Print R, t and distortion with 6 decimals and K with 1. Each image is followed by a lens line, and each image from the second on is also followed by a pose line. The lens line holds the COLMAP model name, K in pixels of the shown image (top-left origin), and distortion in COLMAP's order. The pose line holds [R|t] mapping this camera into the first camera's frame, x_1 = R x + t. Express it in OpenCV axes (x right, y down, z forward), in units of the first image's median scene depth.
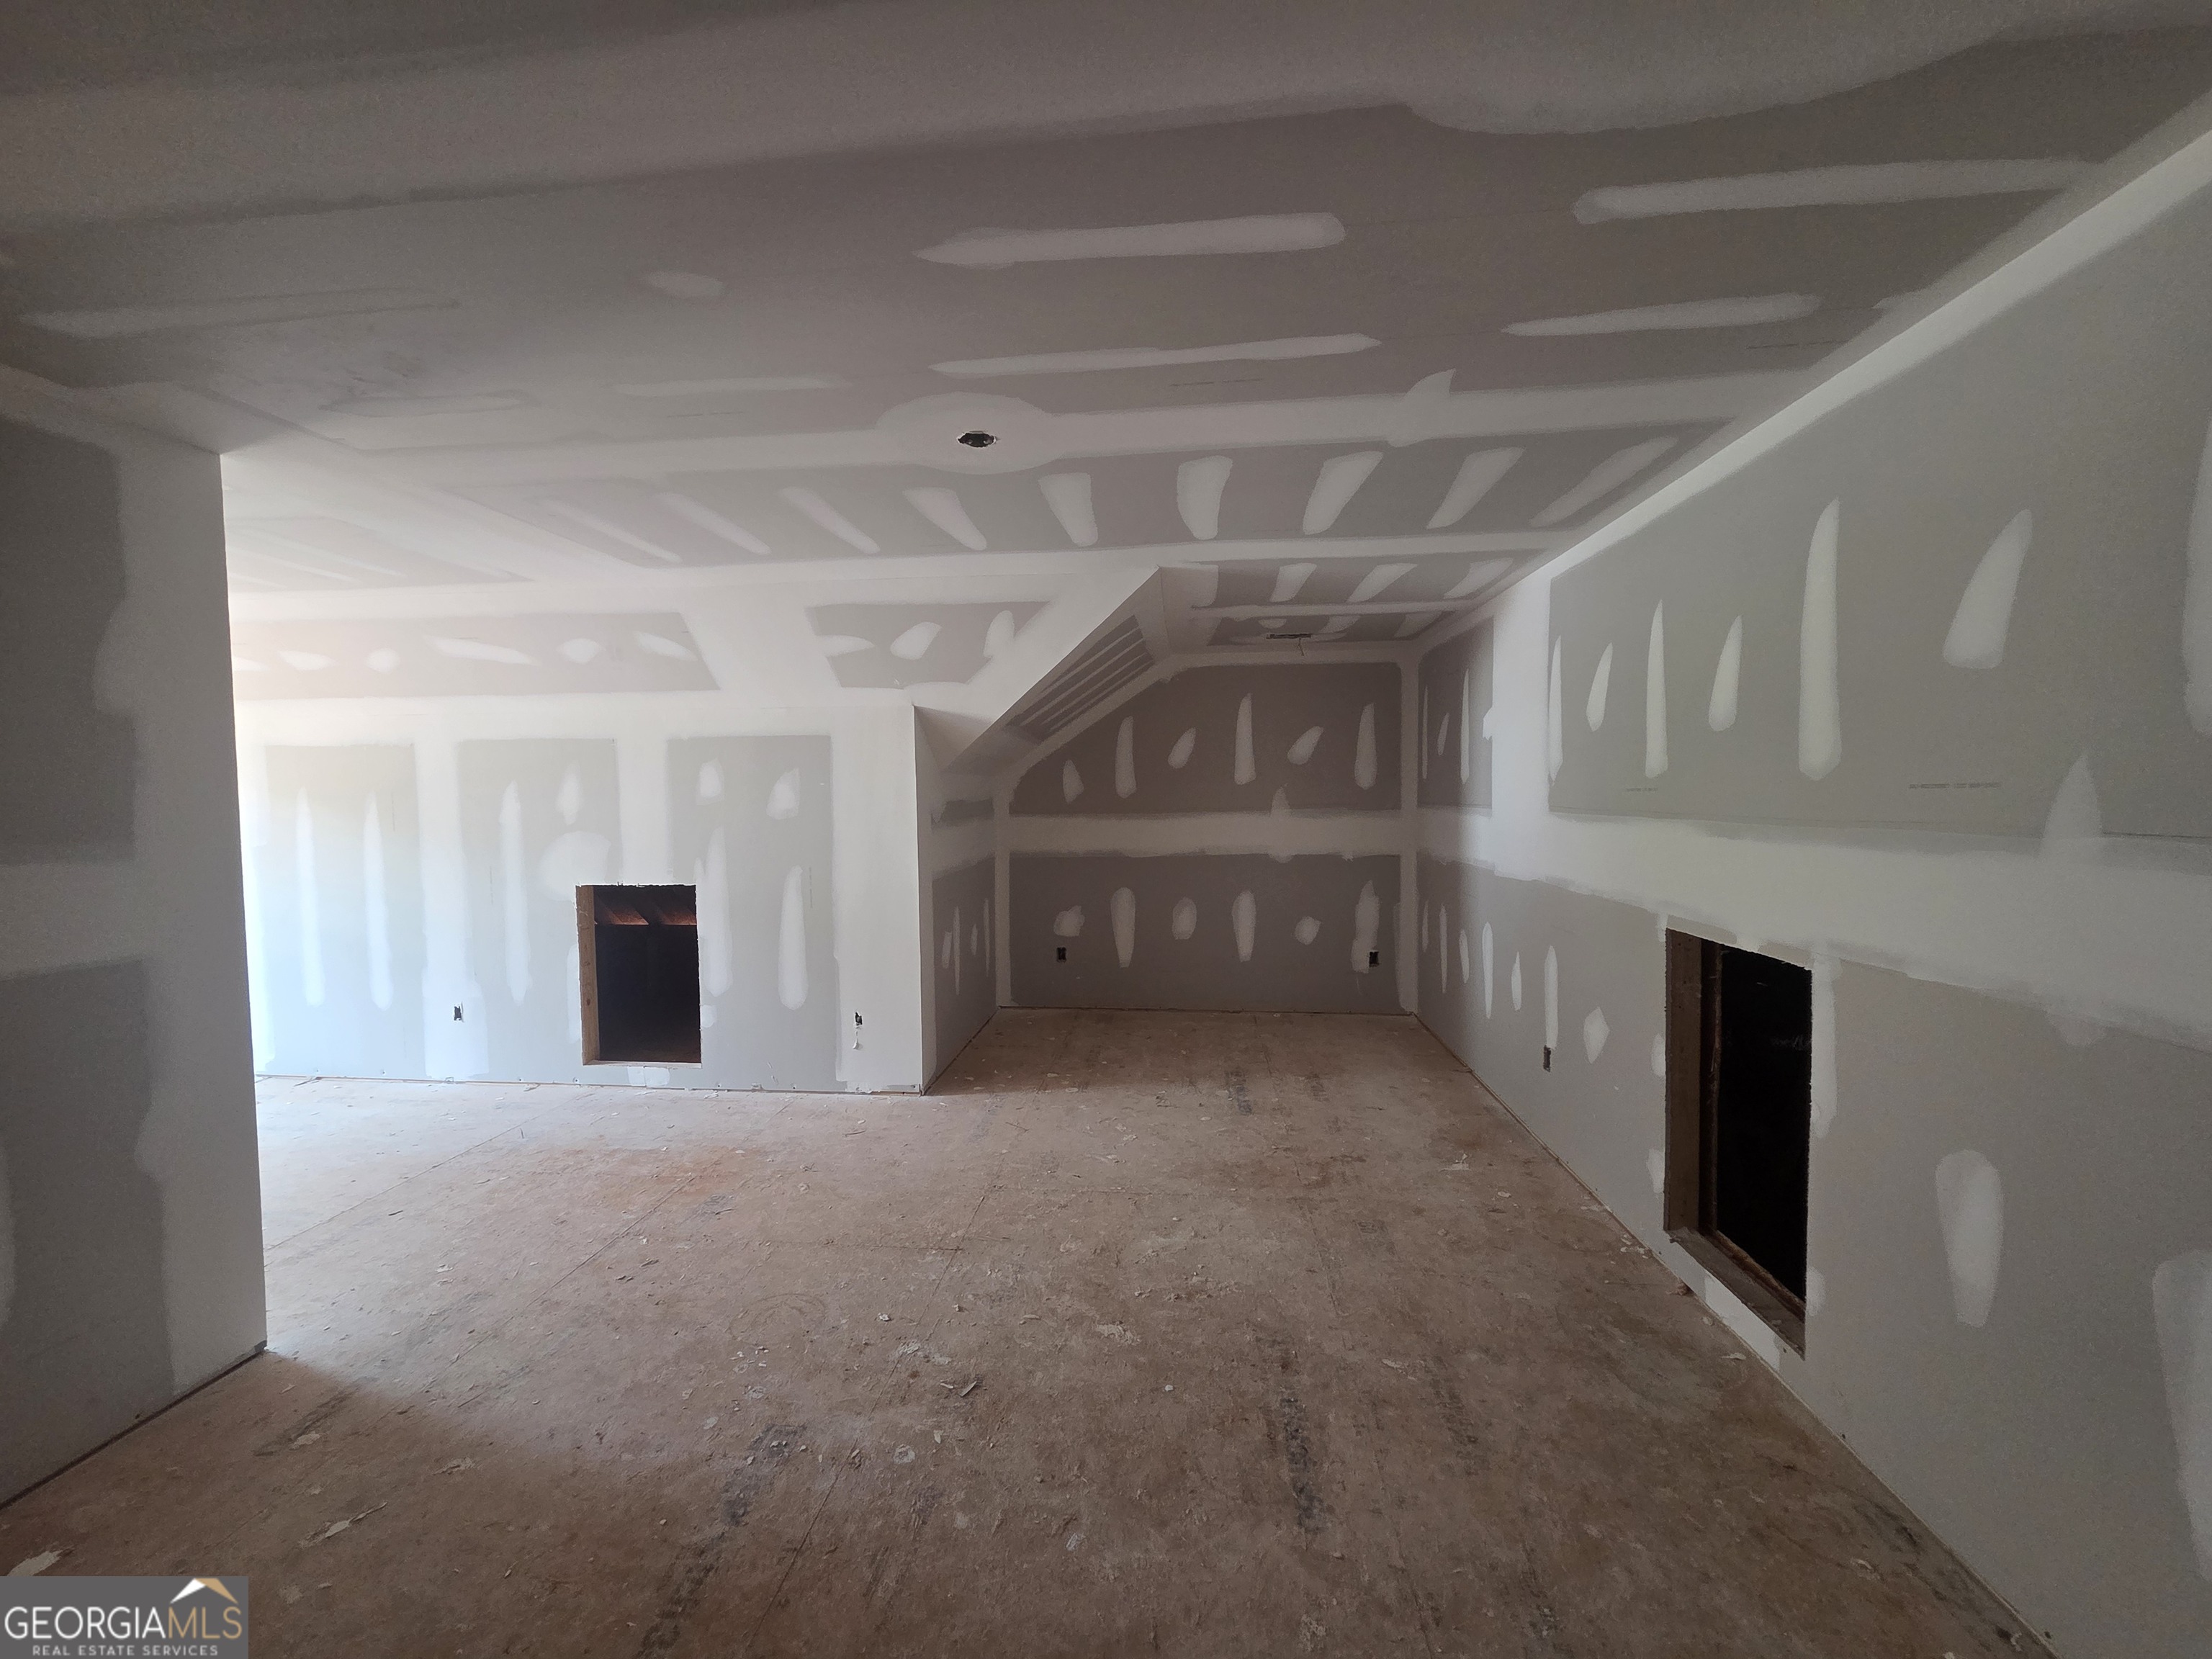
lens RADIAL K [[908.8, 0, 1085.0], [0, 908.8, 827.6], [0, 0, 1]] dist [0.005186, -0.001307]
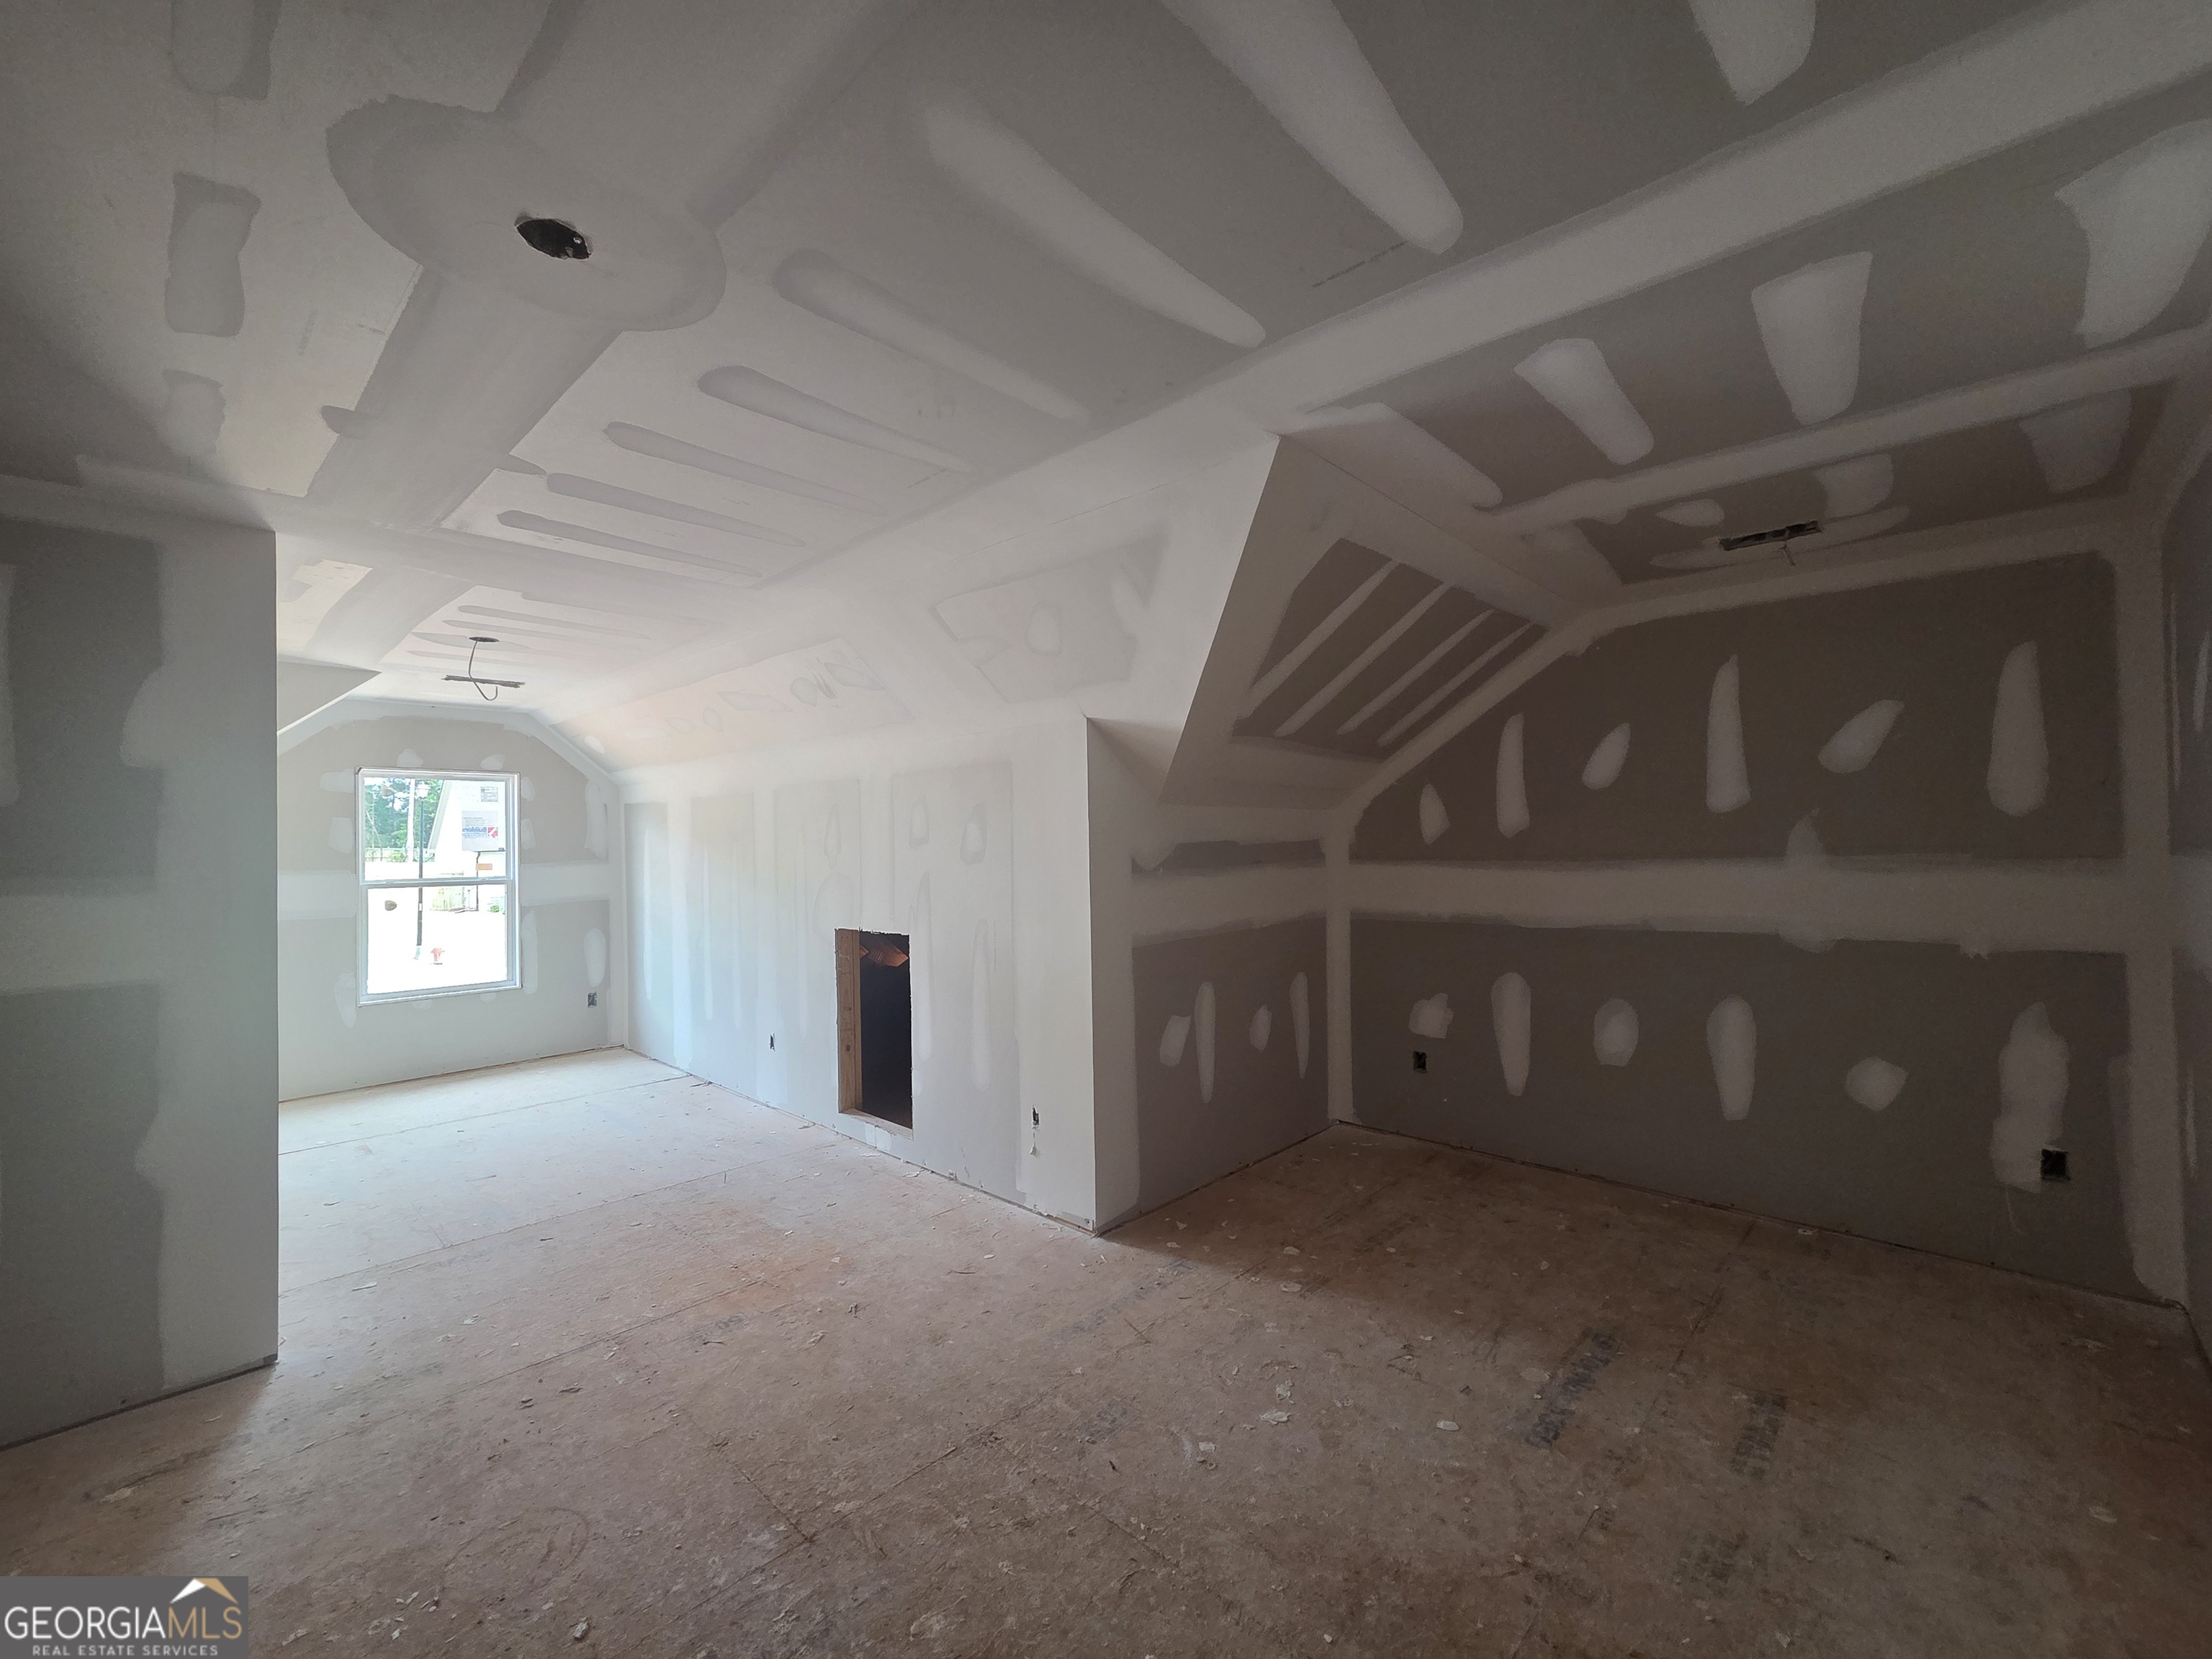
lens RADIAL K [[908.8, 0, 1088.0], [0, 908.8, 828.4], [0, 0, 1]] dist [0.005186, -0.001307]
pose [[0.795027, -0.012483, -0.606445, 0.296852], [-0.016468, 0.998976, -0.042151, -0.008881], [0.606350, 0.043498, 0.794007, 0.425249]]
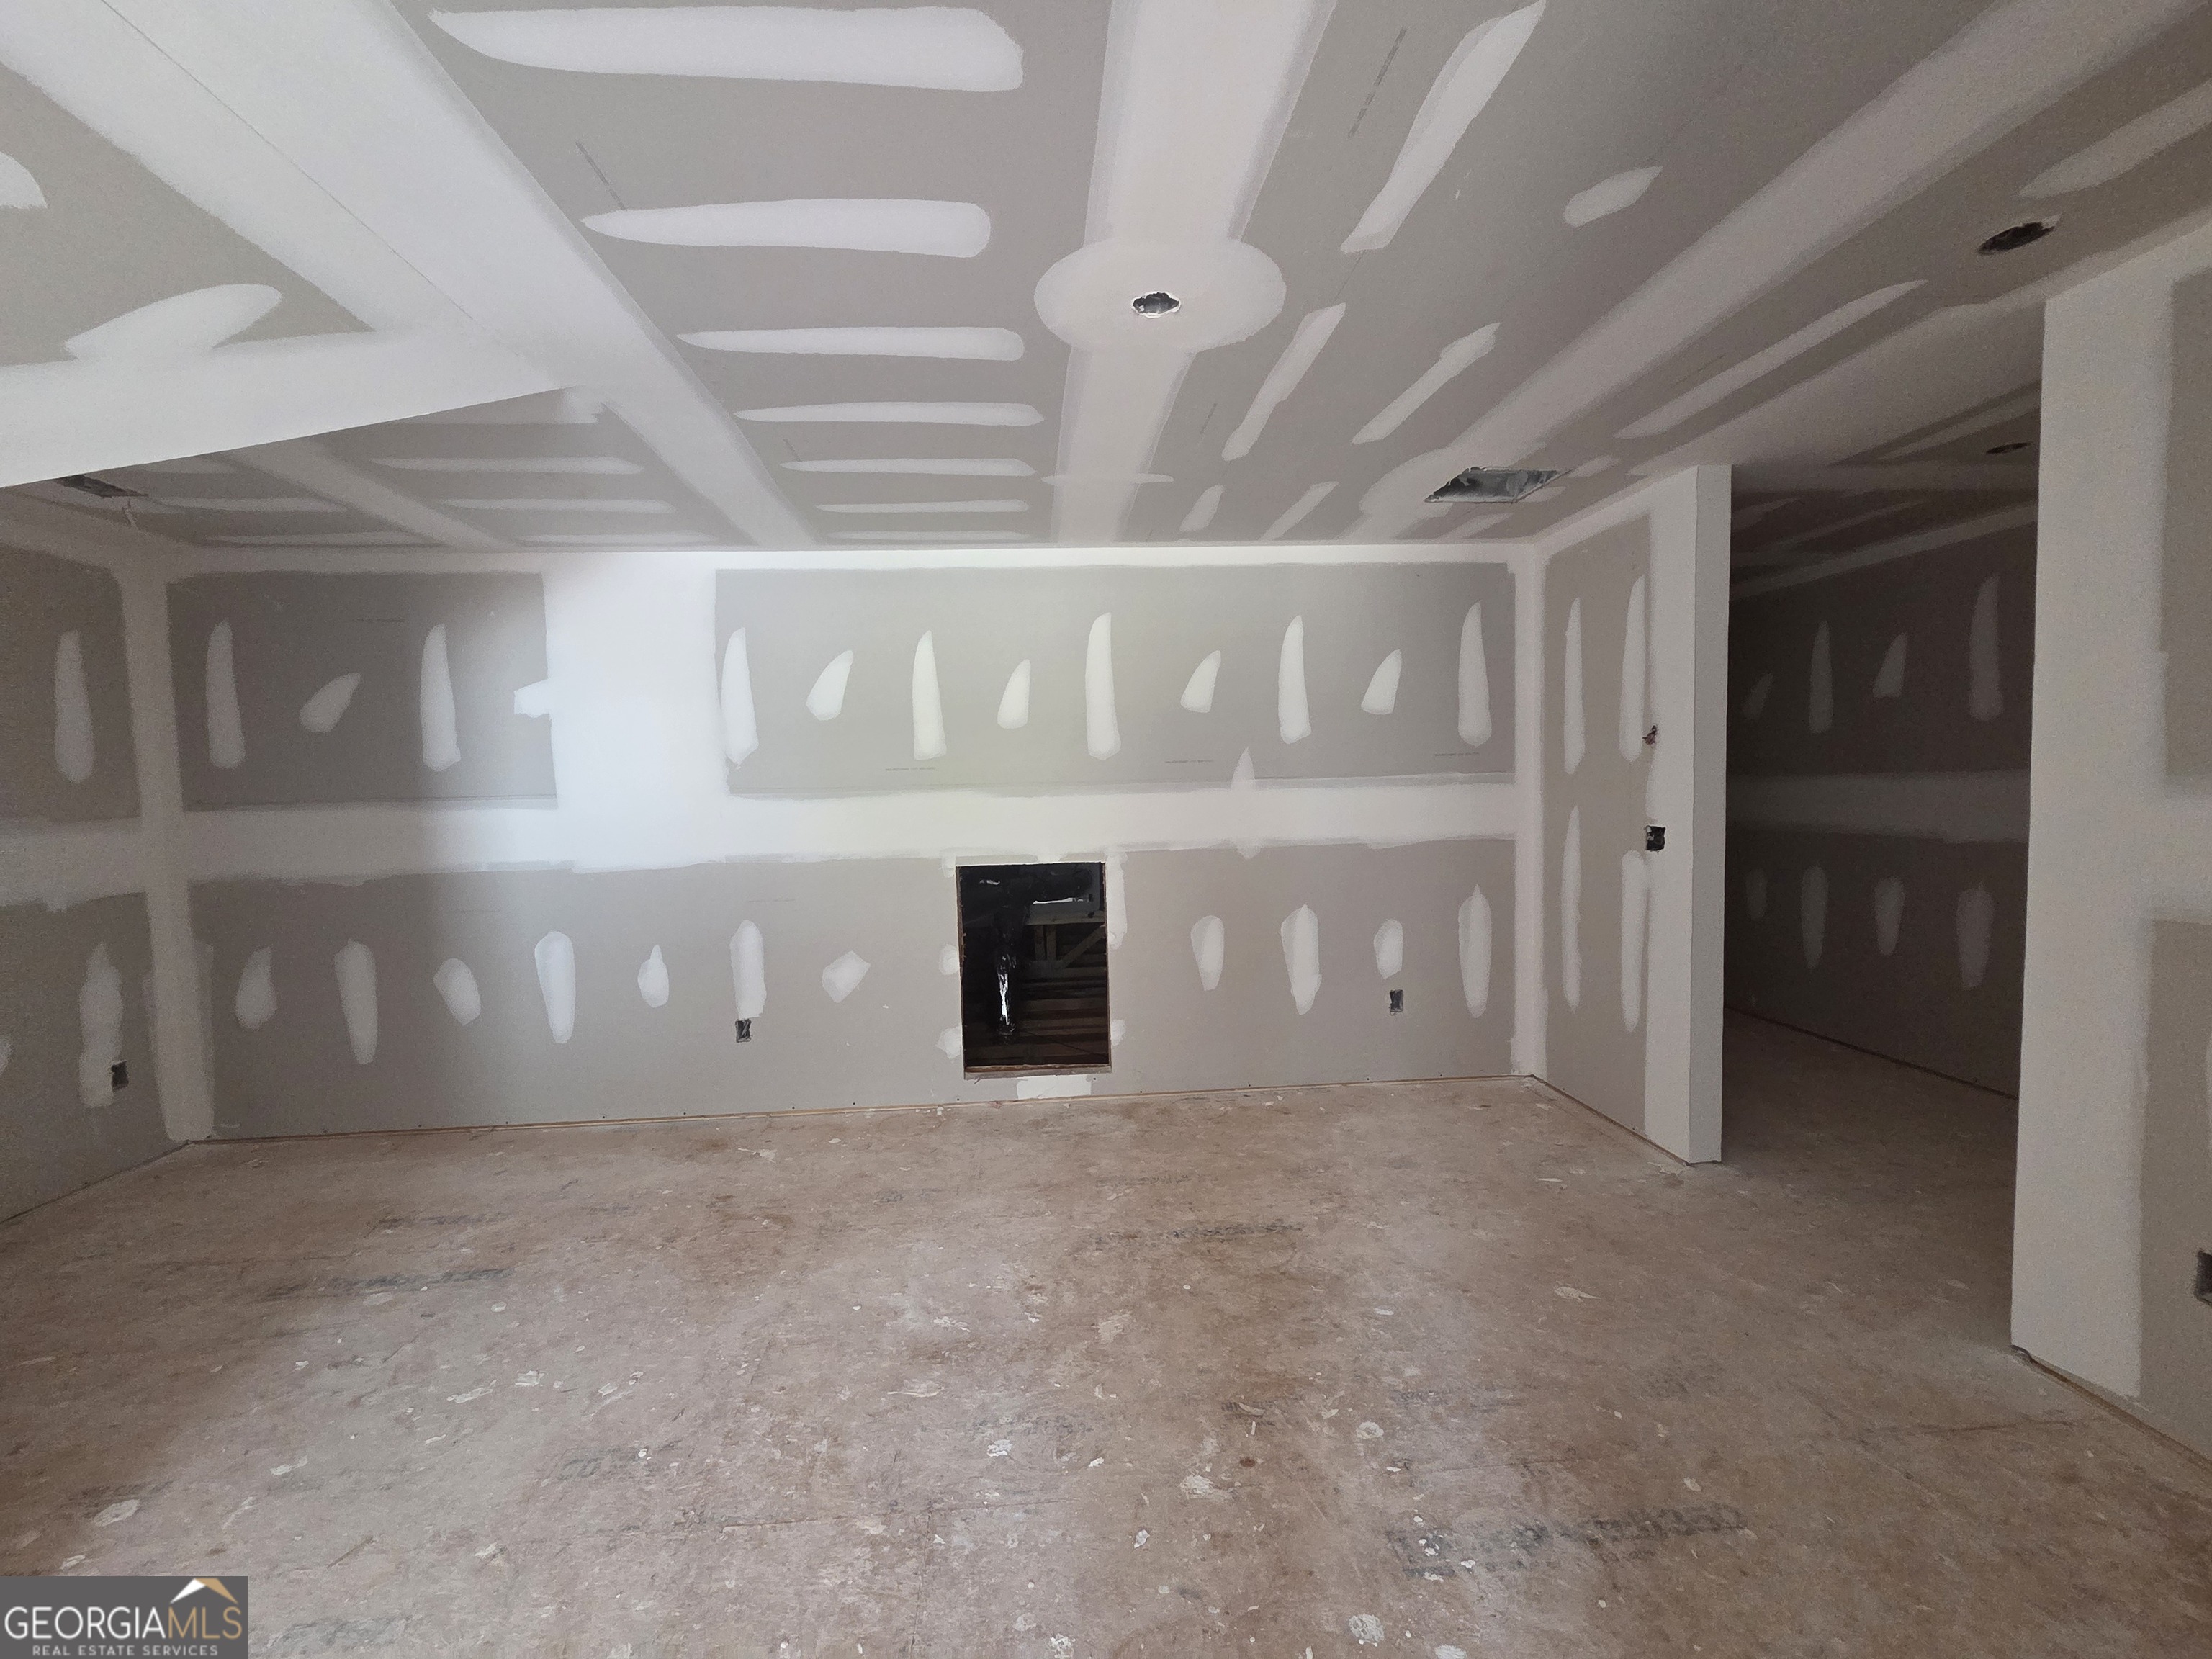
lens RADIAL K [[908.8, 0, 1094.6], [0, 908.8, 826.0], [0, 0, 1]] dist [0.005186, -0.001307]
pose [[-0.186638, -0.030428, 0.981957, -0.527201], [0.064226, 0.997004, 0.043102, 0.000553], [-0.980327, 0.071112, -0.184124, 0.702566]]
